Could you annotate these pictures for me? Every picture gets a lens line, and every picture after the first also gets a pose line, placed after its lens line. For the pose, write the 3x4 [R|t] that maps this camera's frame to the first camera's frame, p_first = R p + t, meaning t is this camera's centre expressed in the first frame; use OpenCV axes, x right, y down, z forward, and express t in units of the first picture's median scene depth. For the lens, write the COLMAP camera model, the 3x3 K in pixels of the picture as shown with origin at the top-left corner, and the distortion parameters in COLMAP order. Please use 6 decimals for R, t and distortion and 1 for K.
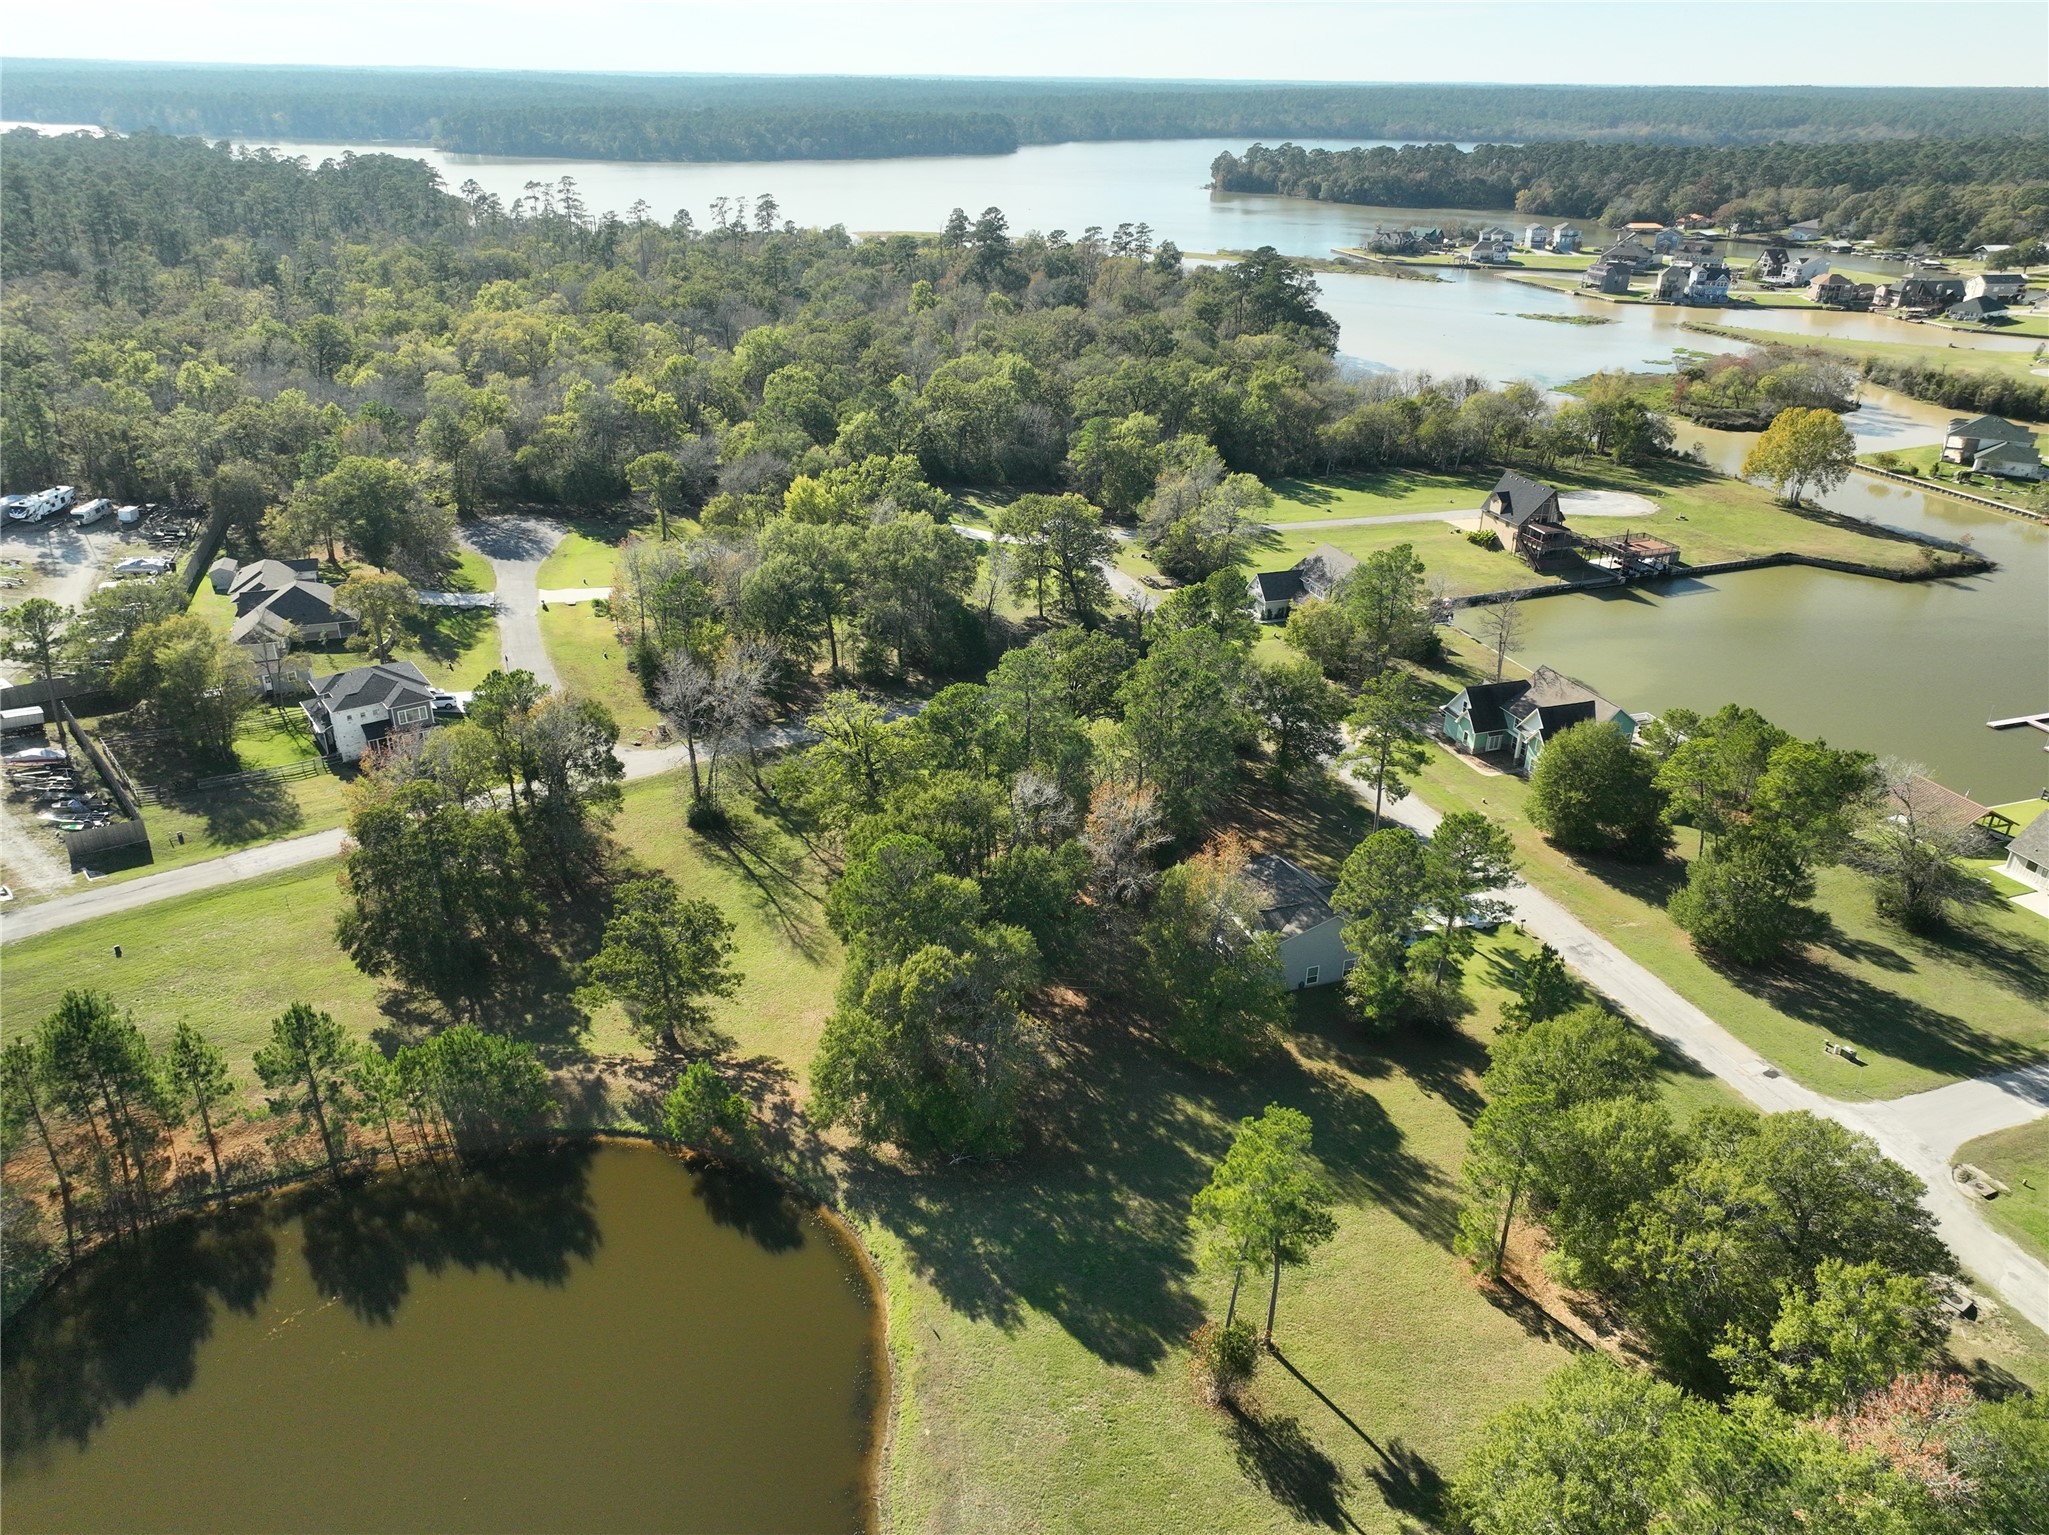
lens RADIAL K [[1432.0, 0, 1056.8], [0, 1432.0, 768.9], [0, 0, 1]] dist [-0.002961, 0.018900]
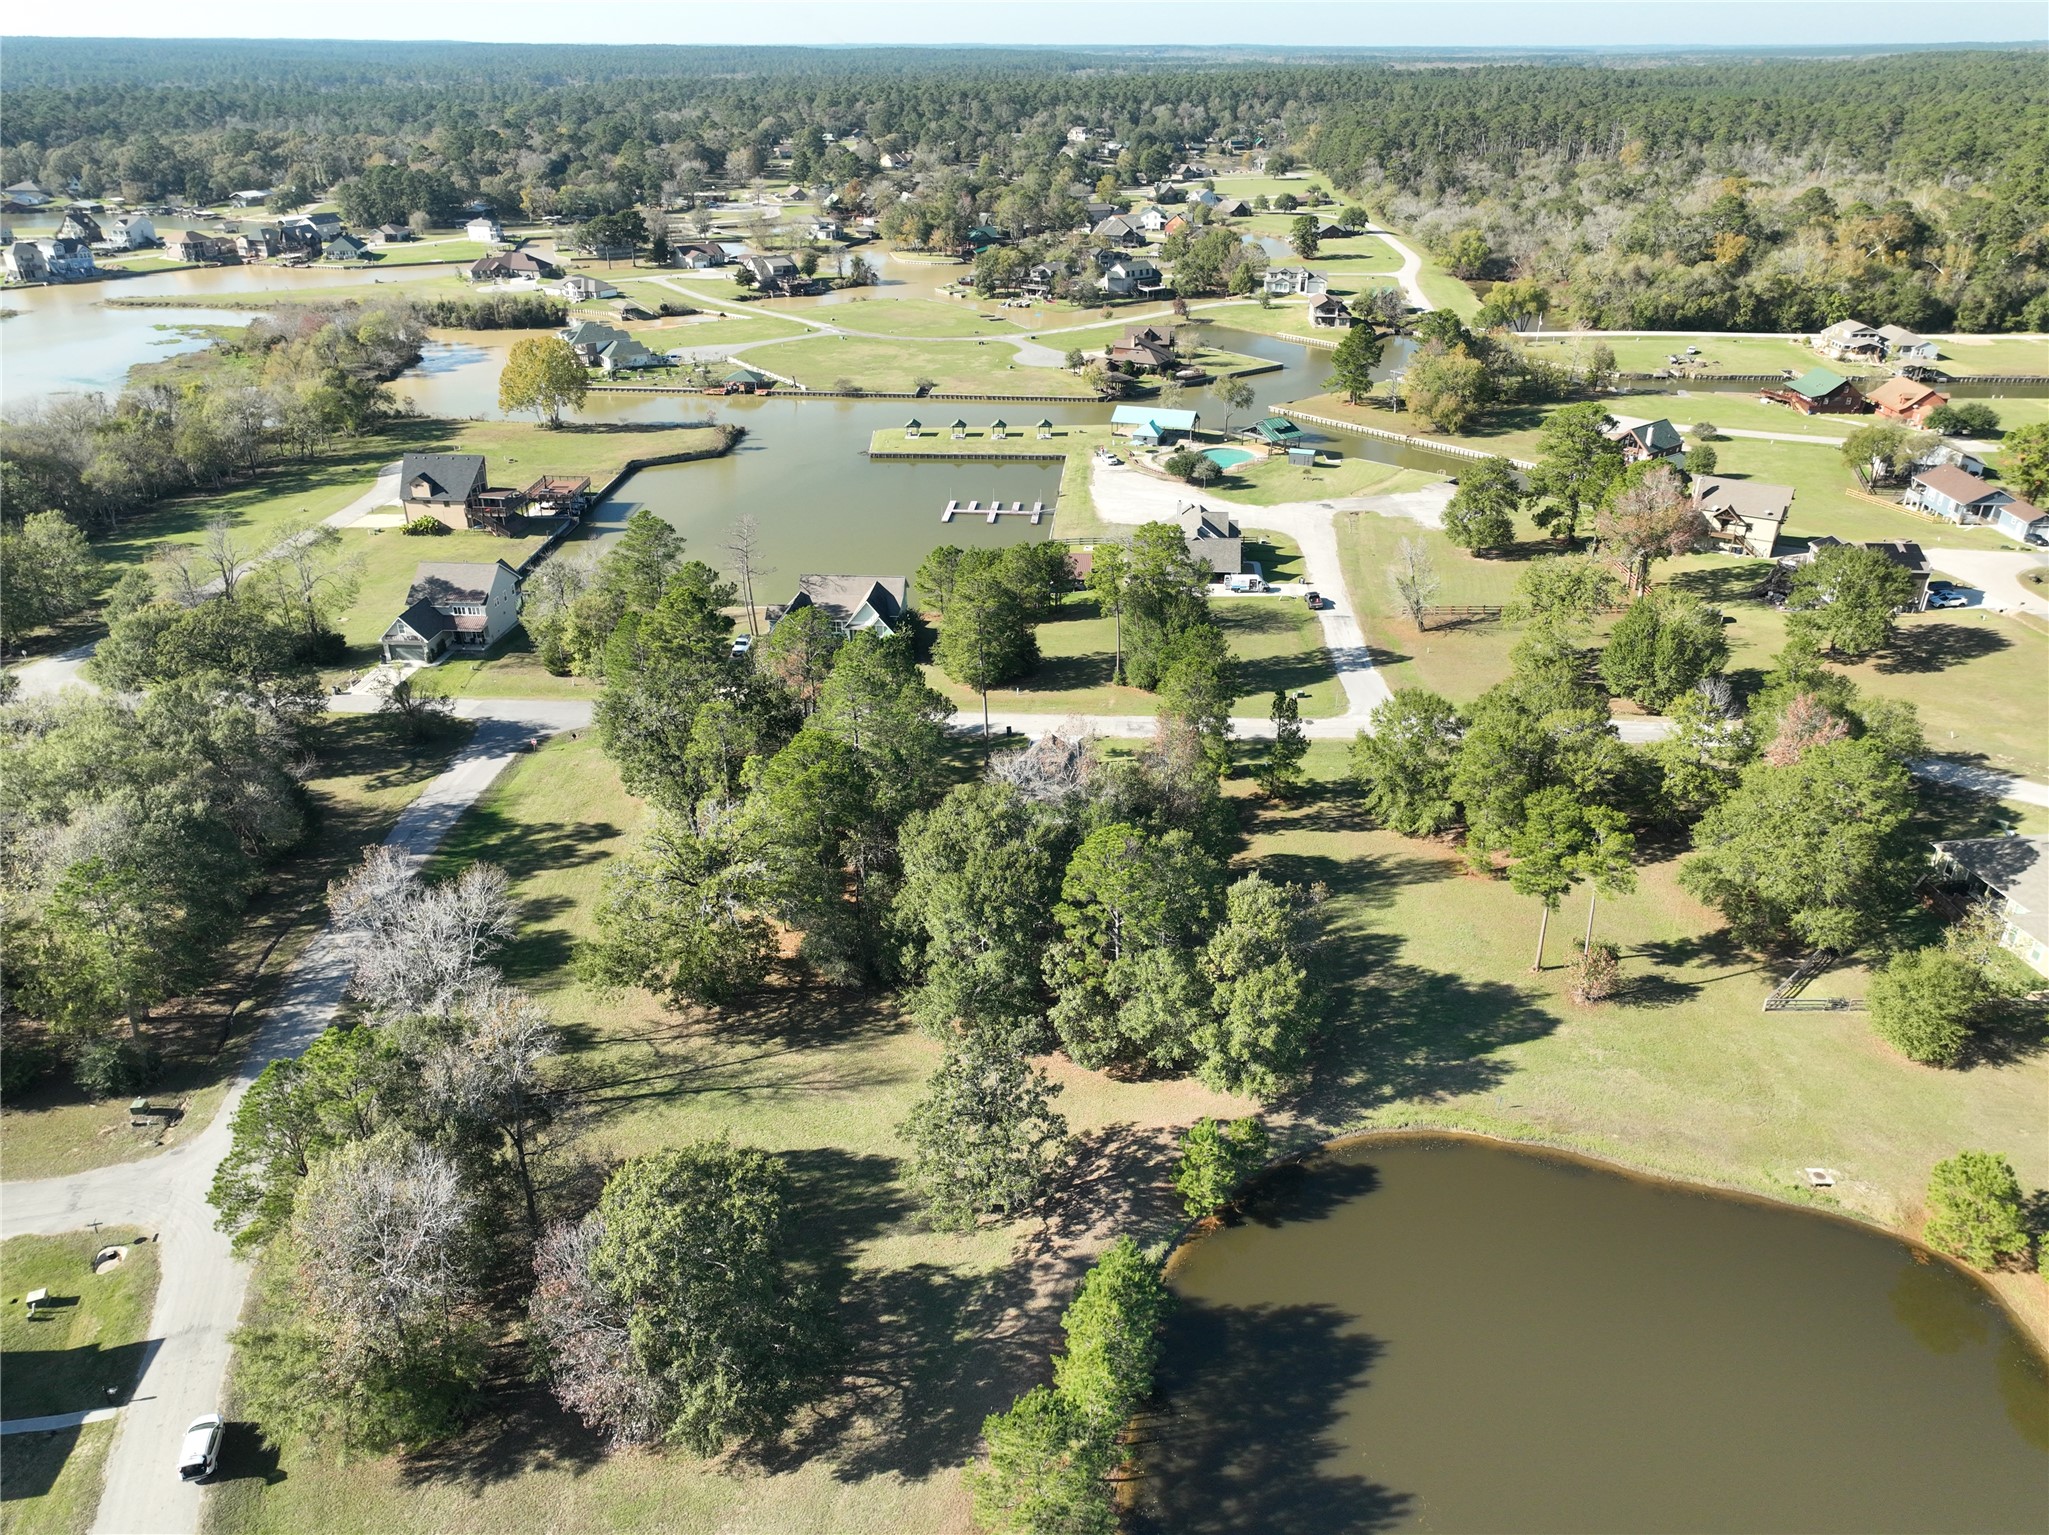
lens RADIAL K [[1449.2, 0, 1033.3], [0, 1449.2, 743.2], [0, 0, 1]] dist [-0.009333, 0.021171]
pose [[0.397409, -0.406688, 0.822600, -0.848852], [0.397751, 0.884184, 0.244976, -0.246527], [-0.826958, 0.229834, 0.513143, 0.497065]]
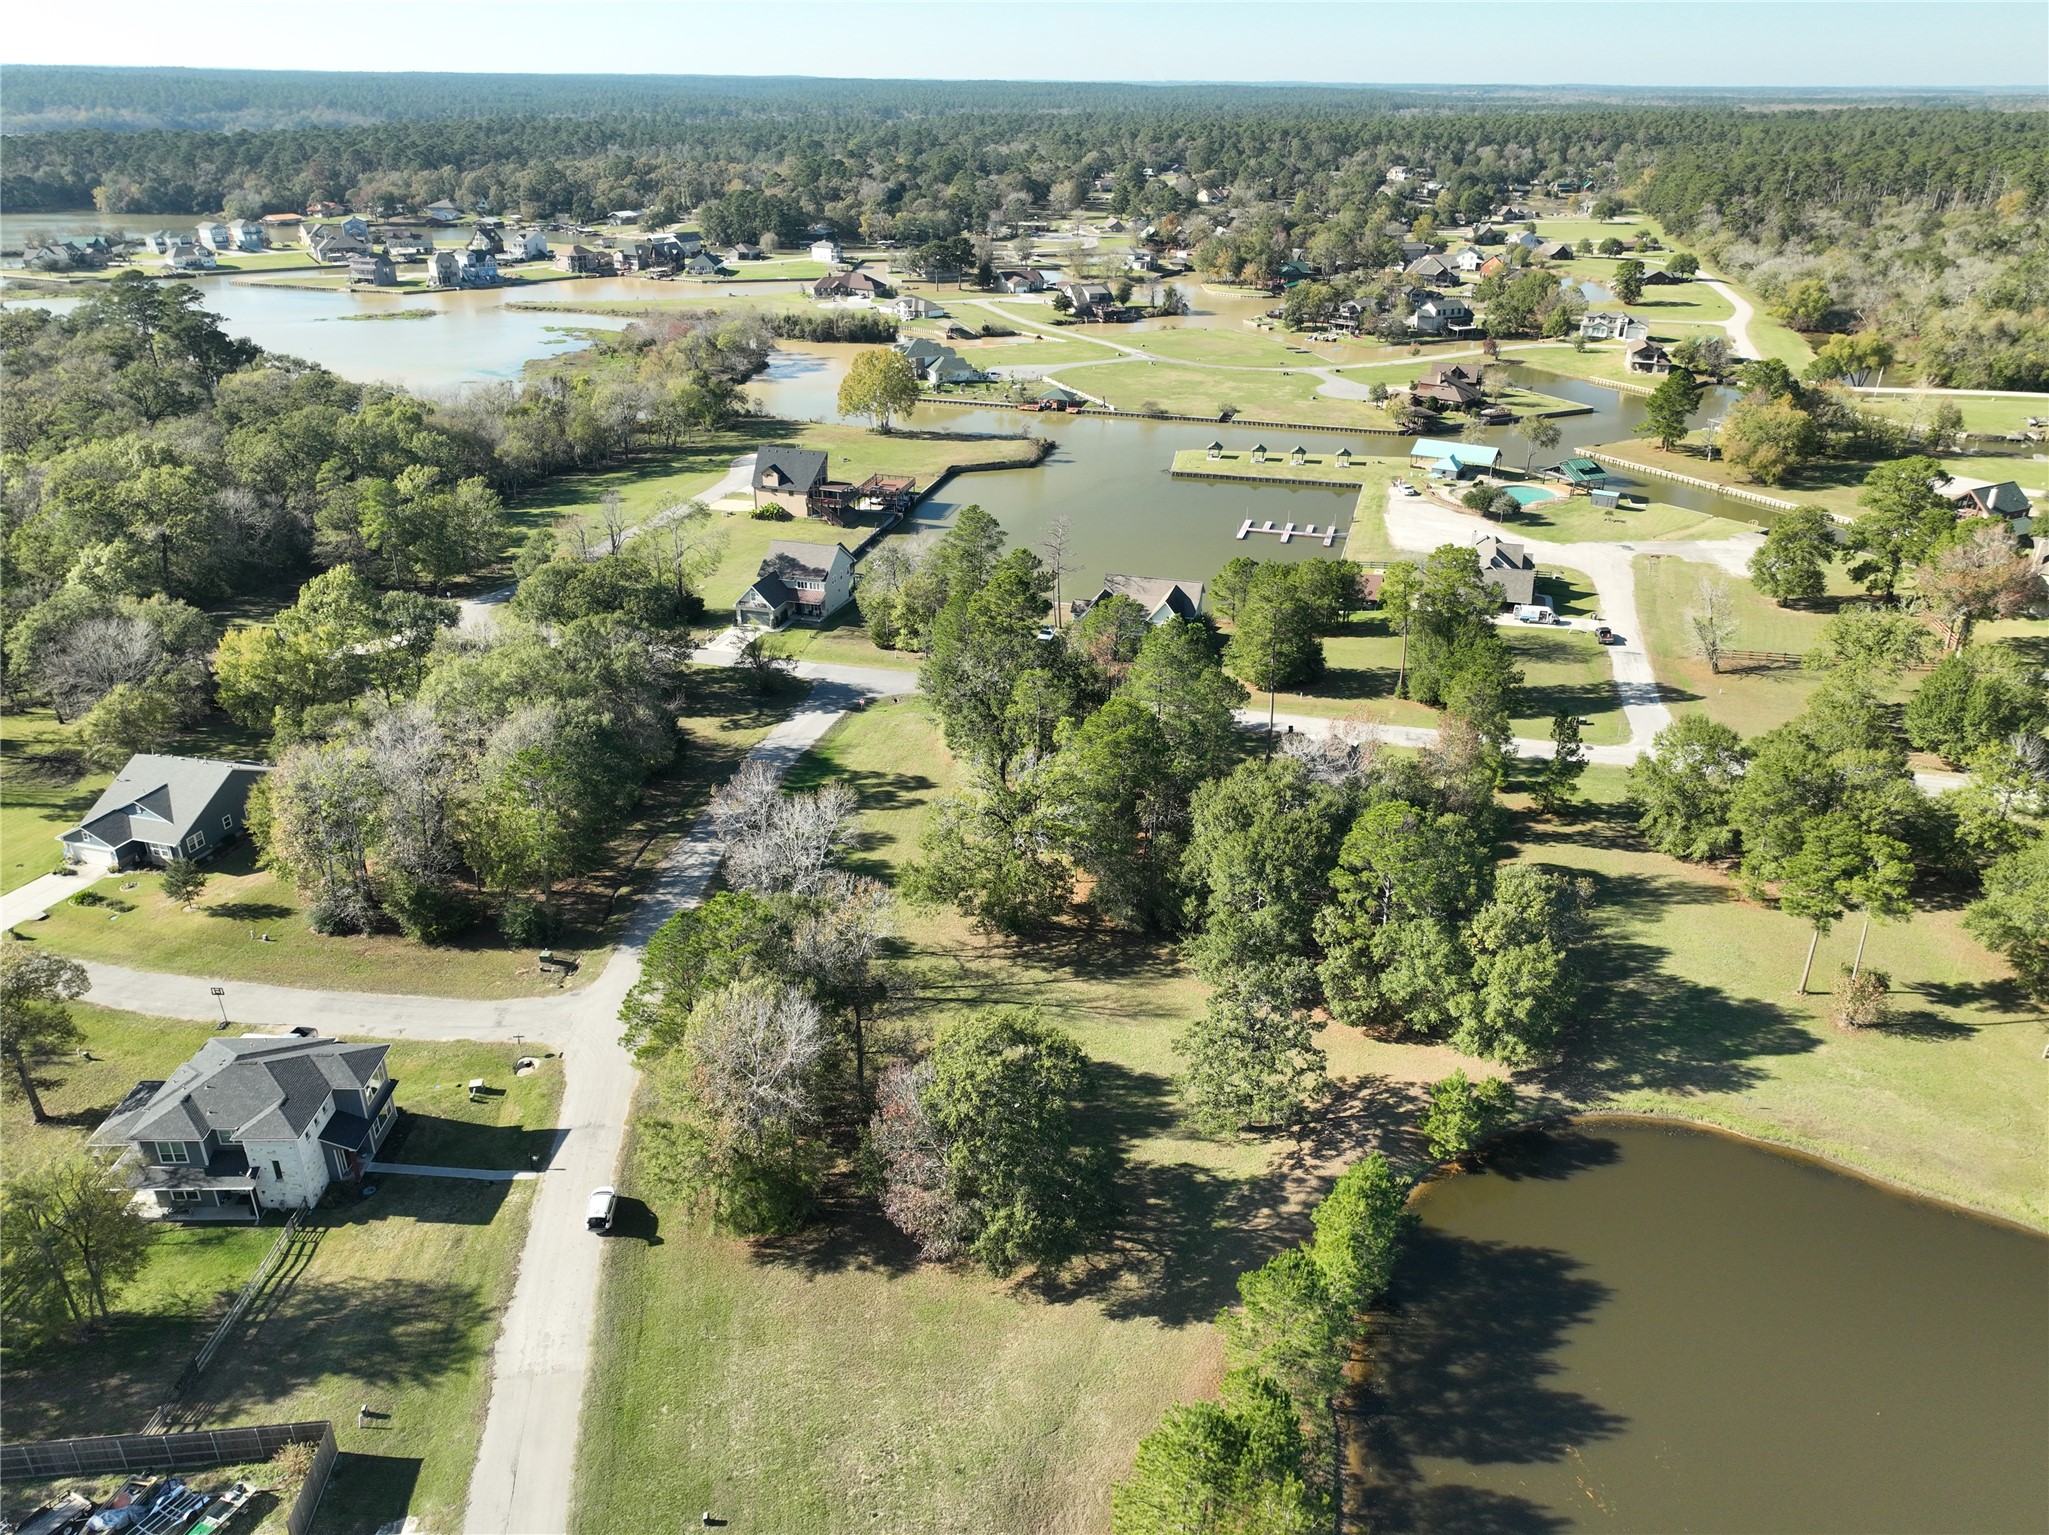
lens RADIAL K [[1449.2, 0, 1033.3], [0, 1449.2, 743.2], [0, 0, 1]] dist [-0.009333, 0.021171]
pose [[0.572613, -0.345852, 0.743304, -0.966762], [0.351488, 0.922671, 0.158538, -0.238753], [-0.740656, 0.170482, 0.649896, 0.464465]]
